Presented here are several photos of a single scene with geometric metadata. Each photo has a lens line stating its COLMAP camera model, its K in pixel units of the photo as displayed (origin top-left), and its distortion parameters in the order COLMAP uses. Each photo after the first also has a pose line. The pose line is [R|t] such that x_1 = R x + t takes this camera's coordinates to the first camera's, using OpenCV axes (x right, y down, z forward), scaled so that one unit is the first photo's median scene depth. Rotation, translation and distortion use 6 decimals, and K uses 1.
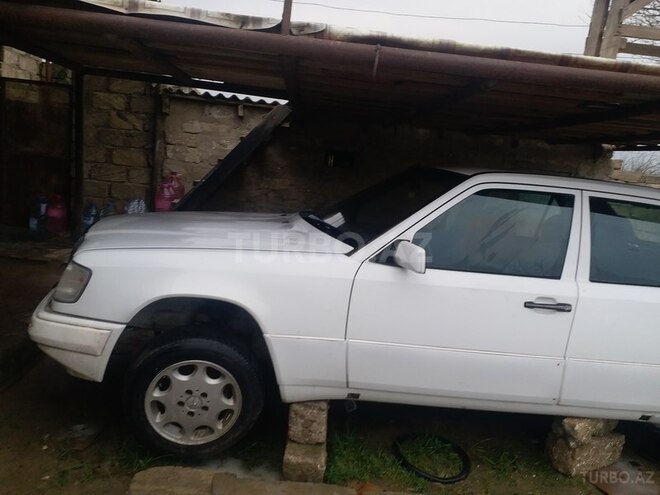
lens RADIAL K [[511.4, 0, 331.8], [0, 511.4, 269.6], [0, 0, 1]] dist [0.032781, -0.063619]
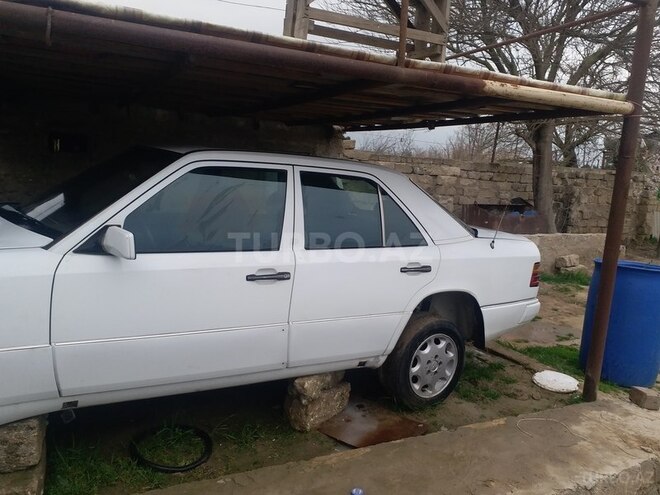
lens RADIAL K [[511.4, 0, 331.8], [0, 511.4, 269.6], [0, 0, 1]] dist [0.032781, -0.063619]
pose [[0.904647, -0.120699, 0.408711, 0.112631], [0.109408, 0.992688, 0.050991, 0.017153], [-0.411877, -0.001413, 0.911238, 0.000032]]
